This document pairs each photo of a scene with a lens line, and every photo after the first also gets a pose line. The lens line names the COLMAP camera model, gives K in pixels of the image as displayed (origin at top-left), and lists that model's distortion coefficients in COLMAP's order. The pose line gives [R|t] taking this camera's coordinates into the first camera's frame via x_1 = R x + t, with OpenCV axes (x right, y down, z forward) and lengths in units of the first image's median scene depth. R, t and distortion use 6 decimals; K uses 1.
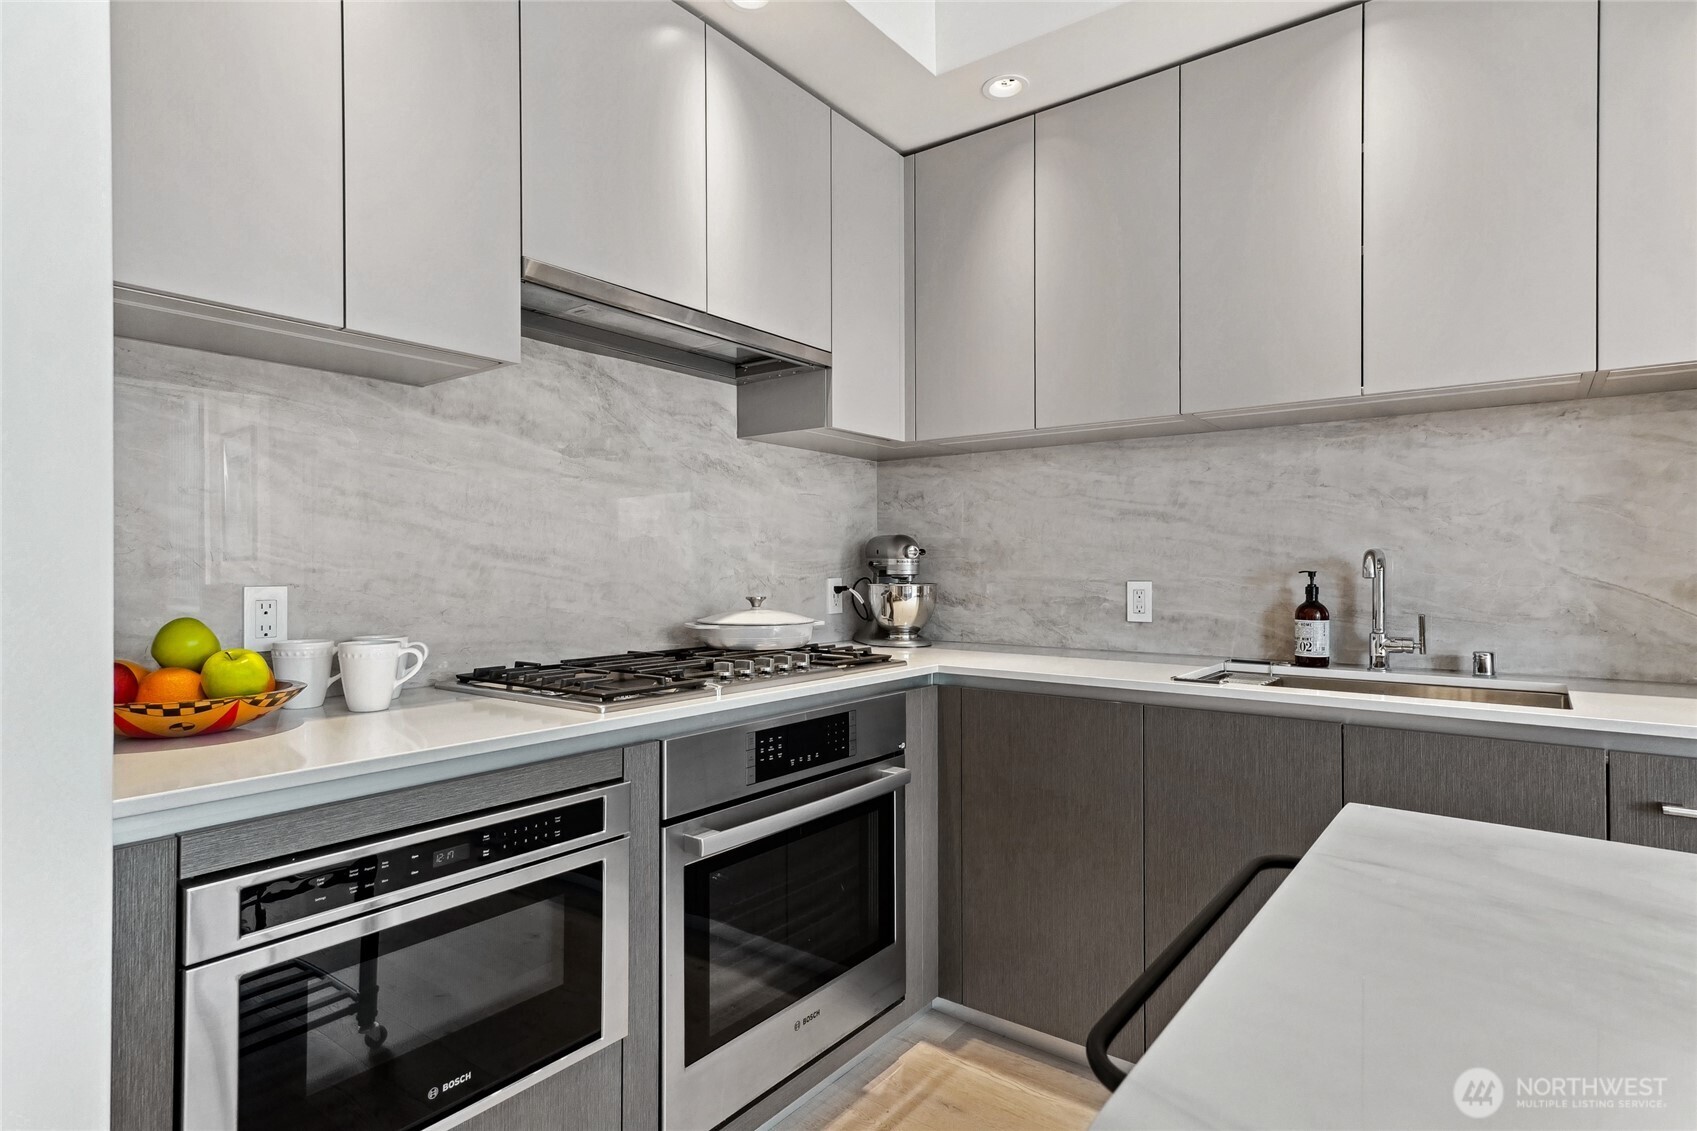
lens RADIAL K [[893.3, 0, 841.6], [0, 893.3, 563.4], [0, 0, 1]] dist [0.012327, -0.000735]
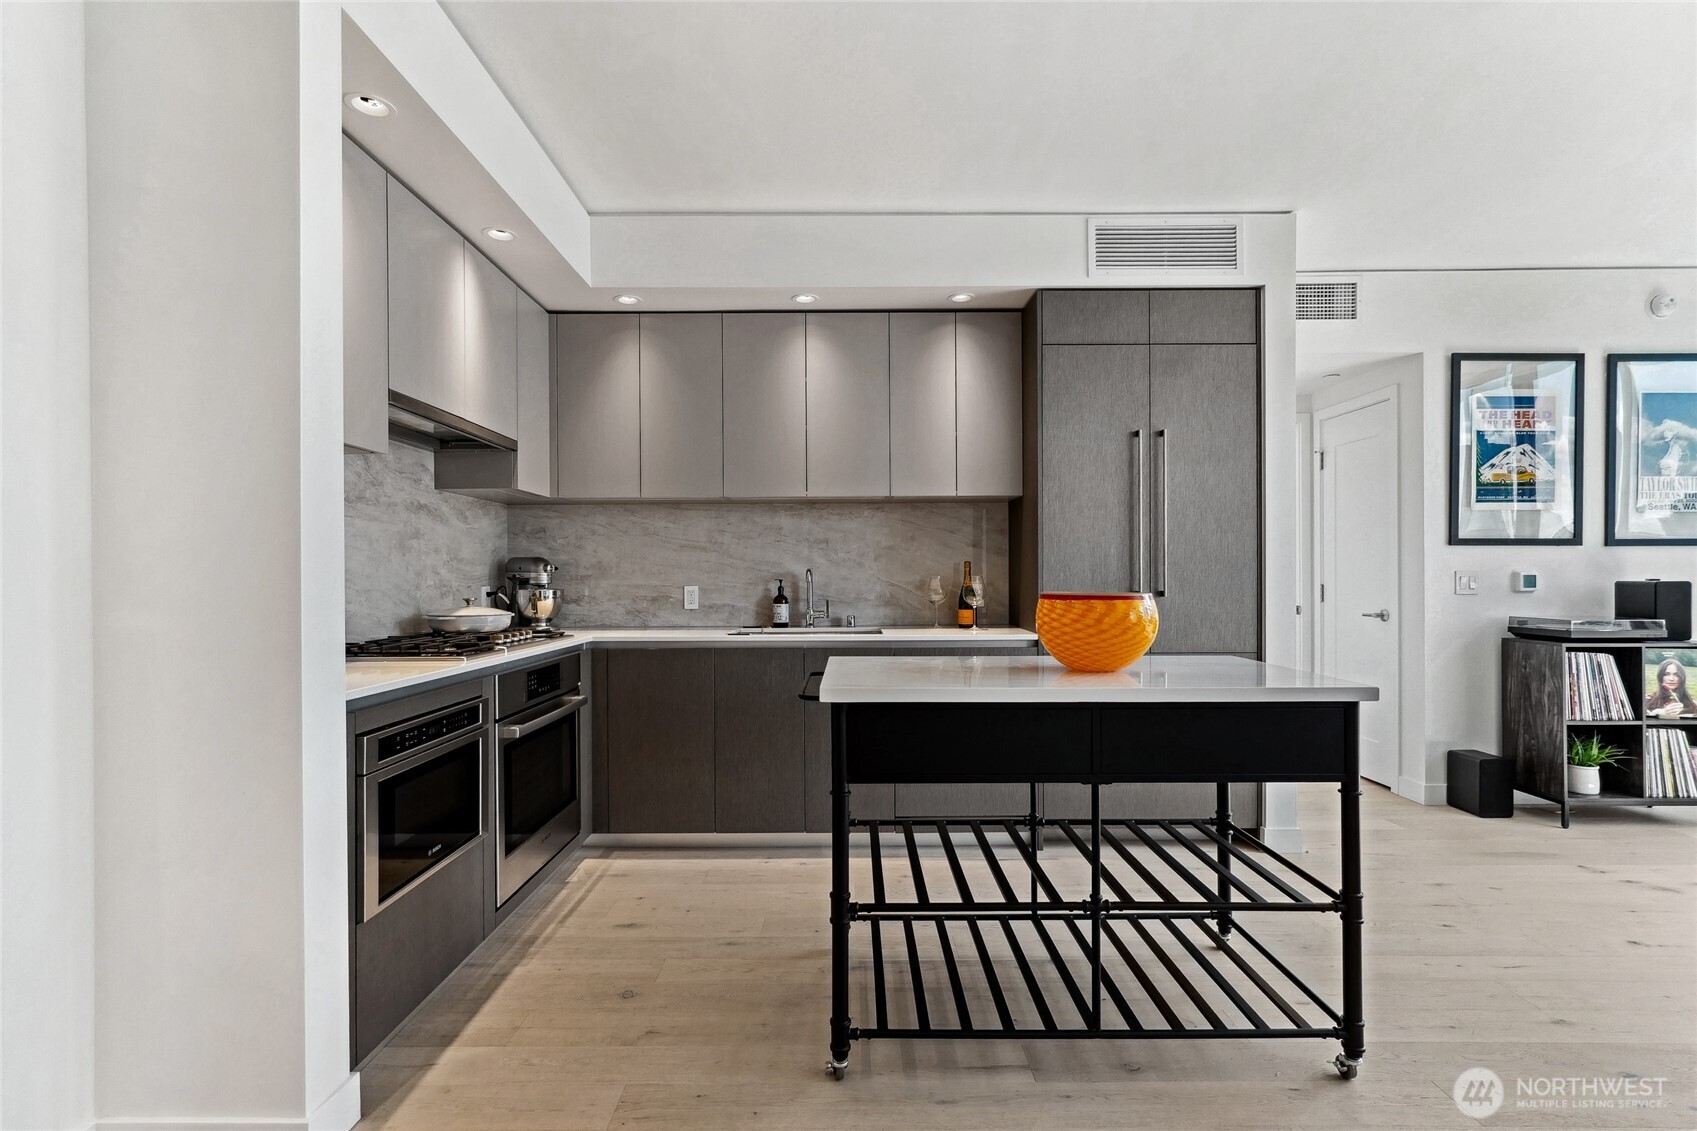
lens RADIAL K [[797.8, 0, 851.4], [0, 797.8, 570.9], [0, 0, 1]] dist [-0.000403, 0.006354]
pose [[0.793593, 0.000940, 0.608449, -0.421305], [0.001974, 0.999990, -0.004120, -0.002508], [-0.608446, 0.004471, 0.793582, -0.491060]]
